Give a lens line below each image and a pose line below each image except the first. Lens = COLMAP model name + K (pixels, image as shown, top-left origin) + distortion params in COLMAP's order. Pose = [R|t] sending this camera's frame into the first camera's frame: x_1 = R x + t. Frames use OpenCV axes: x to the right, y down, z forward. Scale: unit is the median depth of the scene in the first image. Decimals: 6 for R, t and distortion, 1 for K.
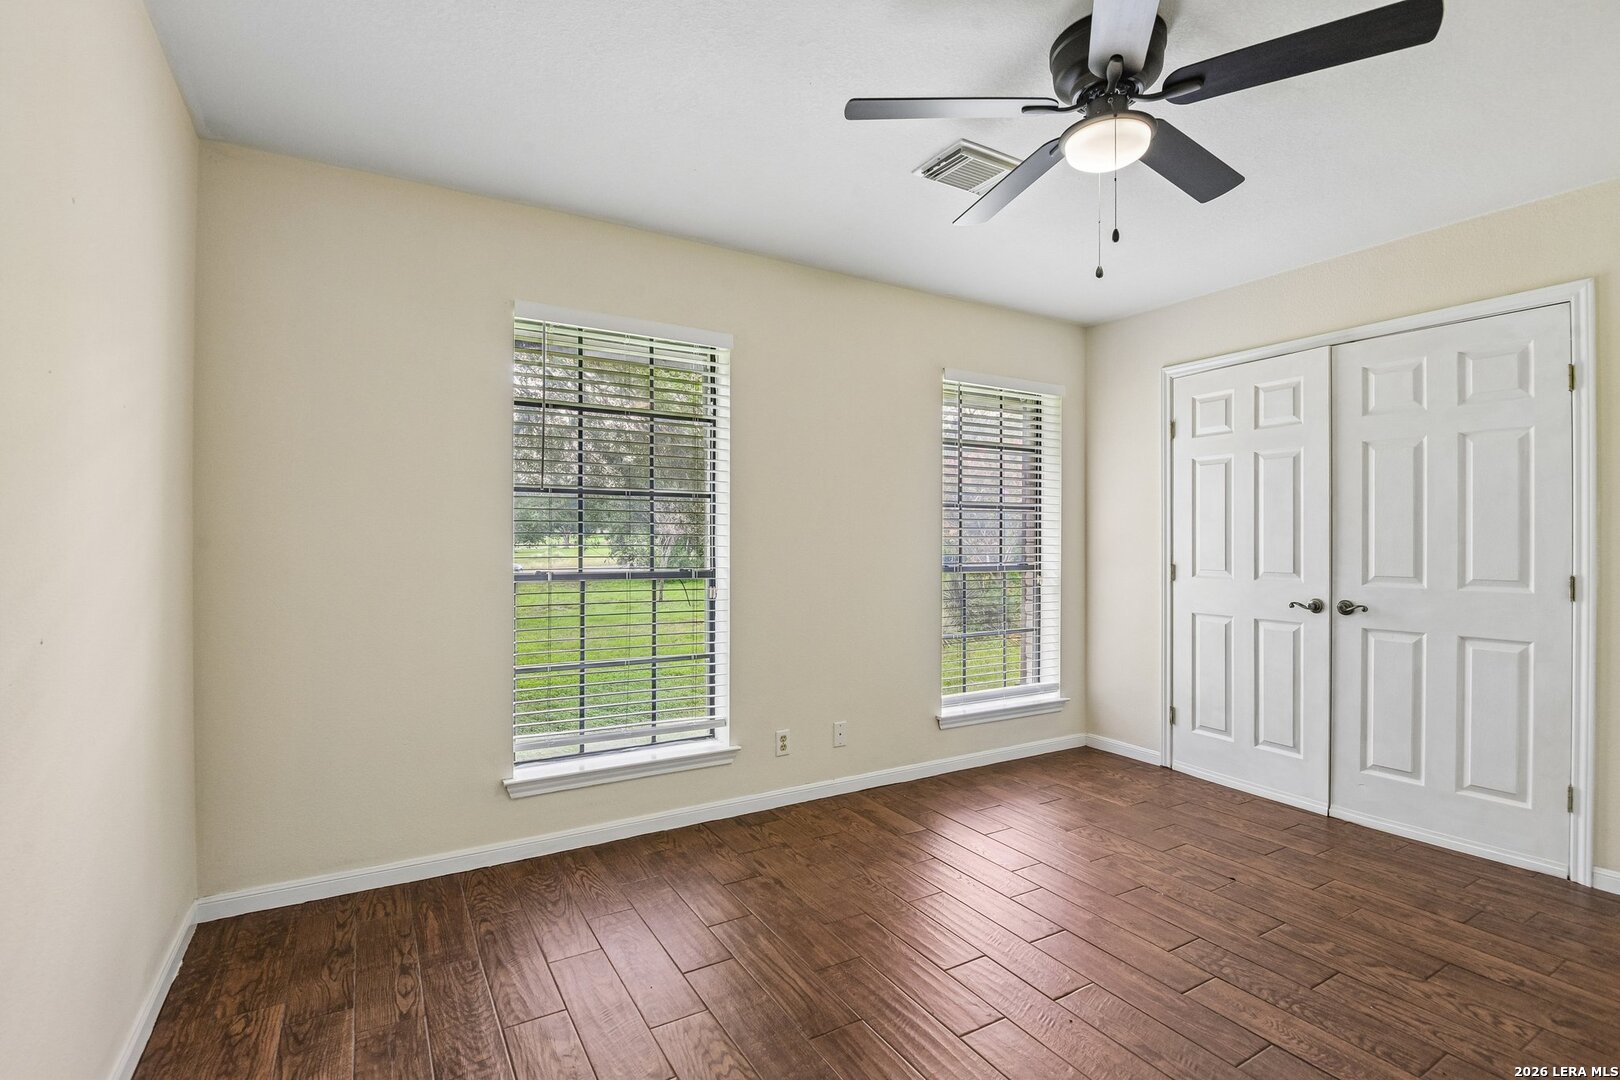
lens RADIAL K [[751.8, 0, 808.0], [0, 751.8, 543.3], [0, 0, 1]] dist [-0.015884, -0.000757]
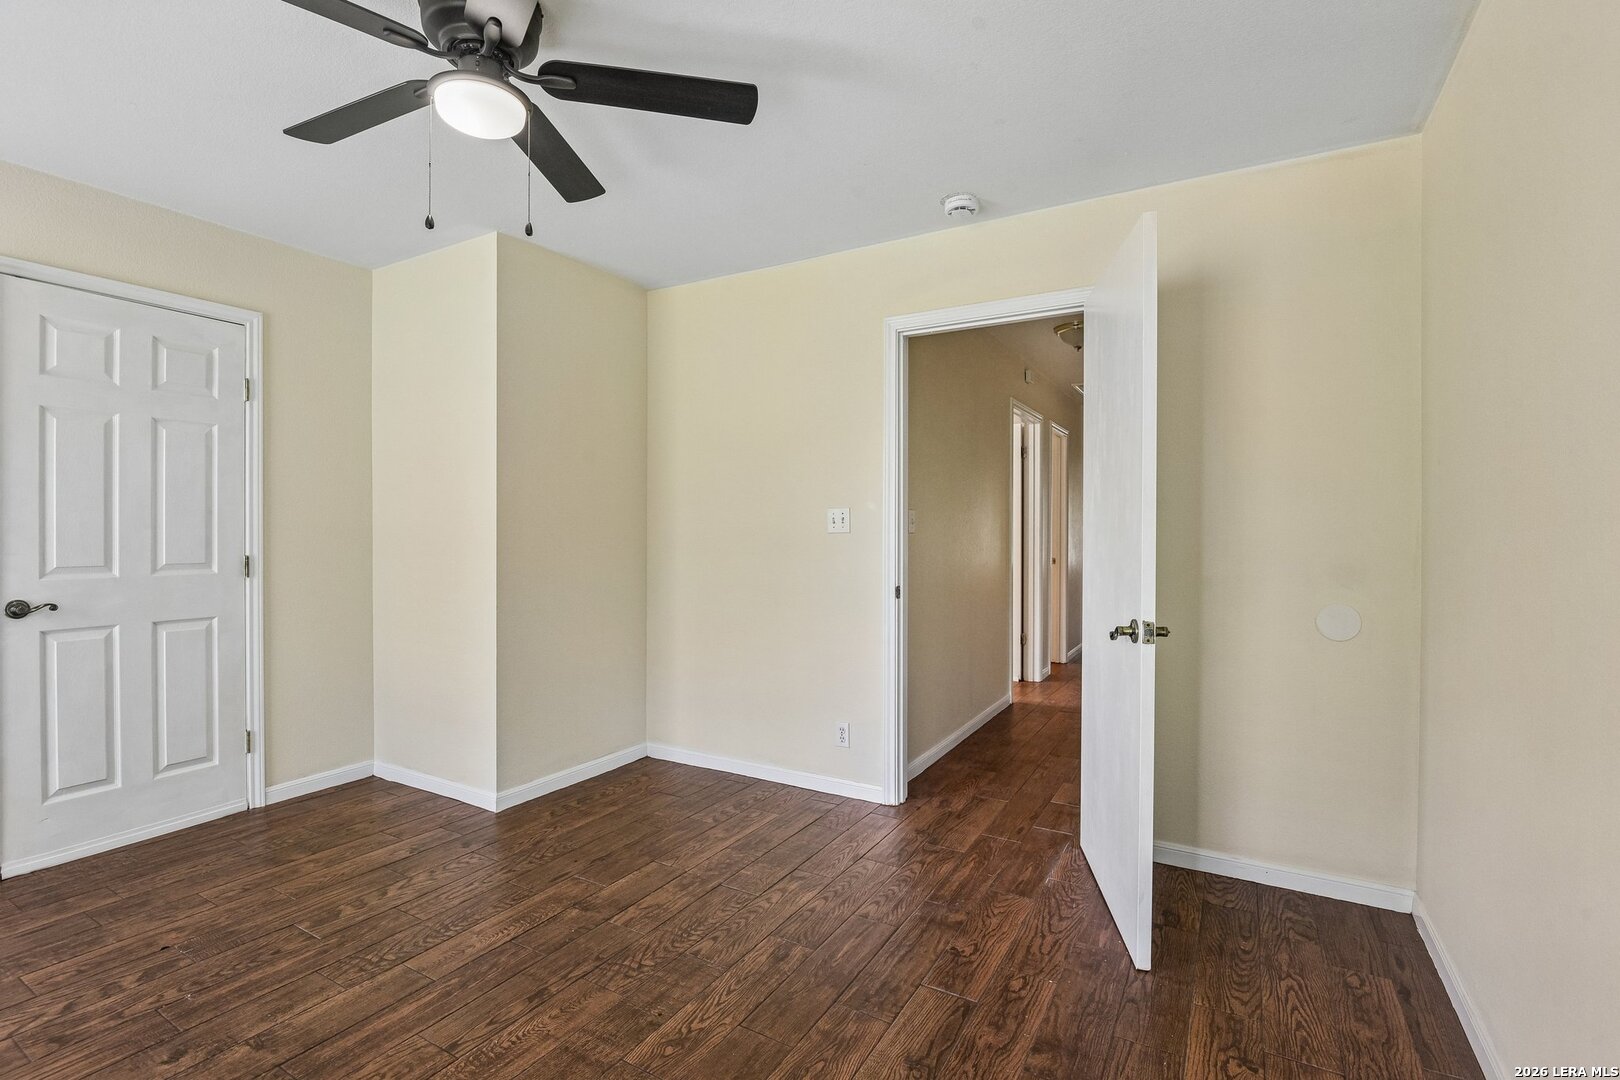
lens RADIAL K [[751.8, 0, 803.9], [0, 751.8, 534.2], [0, 0, 1]] dist [-0.015884, -0.000757]
pose [[-0.482143, -0.010337, 0.876032, -0.441033], [-0.004957, 0.999947, 0.009072, -0.006417], [-0.876079, 0.000031, -0.482168, 0.756726]]
